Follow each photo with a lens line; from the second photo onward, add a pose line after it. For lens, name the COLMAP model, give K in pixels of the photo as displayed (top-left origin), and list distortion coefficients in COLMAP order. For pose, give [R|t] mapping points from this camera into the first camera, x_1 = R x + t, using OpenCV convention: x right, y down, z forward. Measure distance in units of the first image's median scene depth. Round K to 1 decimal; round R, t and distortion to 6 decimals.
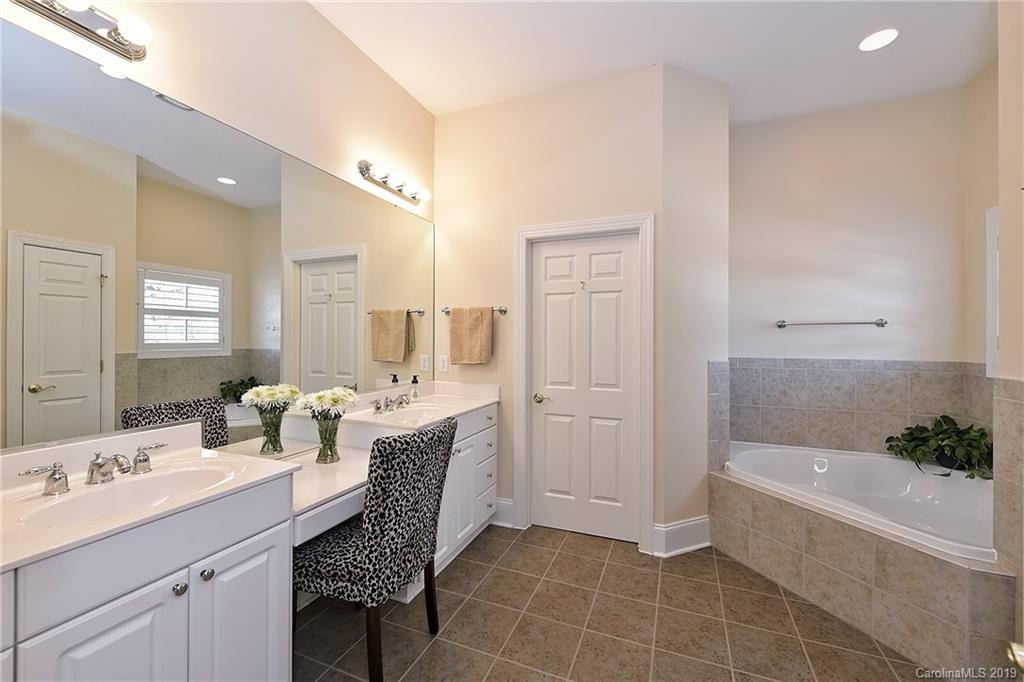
lens RADIAL K [[404.8, 0, 513.4], [0, 404.8, 338.1], [0, 0, 1]] dist [-0.002566, -0.000079]
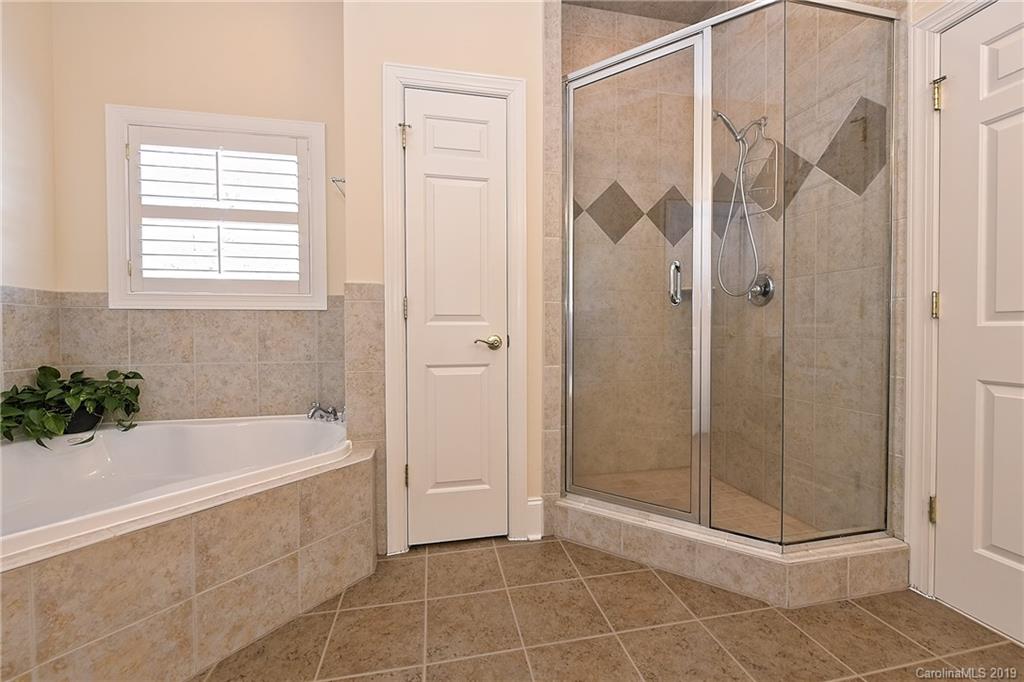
lens RADIAL K [[417.9, 0, 514.4], [0, 417.9, 337.7], [0, 0, 1]] dist [0.001272, 0.000070]
pose [[-0.561073, -0.013537, 0.827656, 0.002204], [0.002488, 0.999834, 0.018040, 0.139585], [-0.827763, 0.012181, -0.560946, 0.777536]]
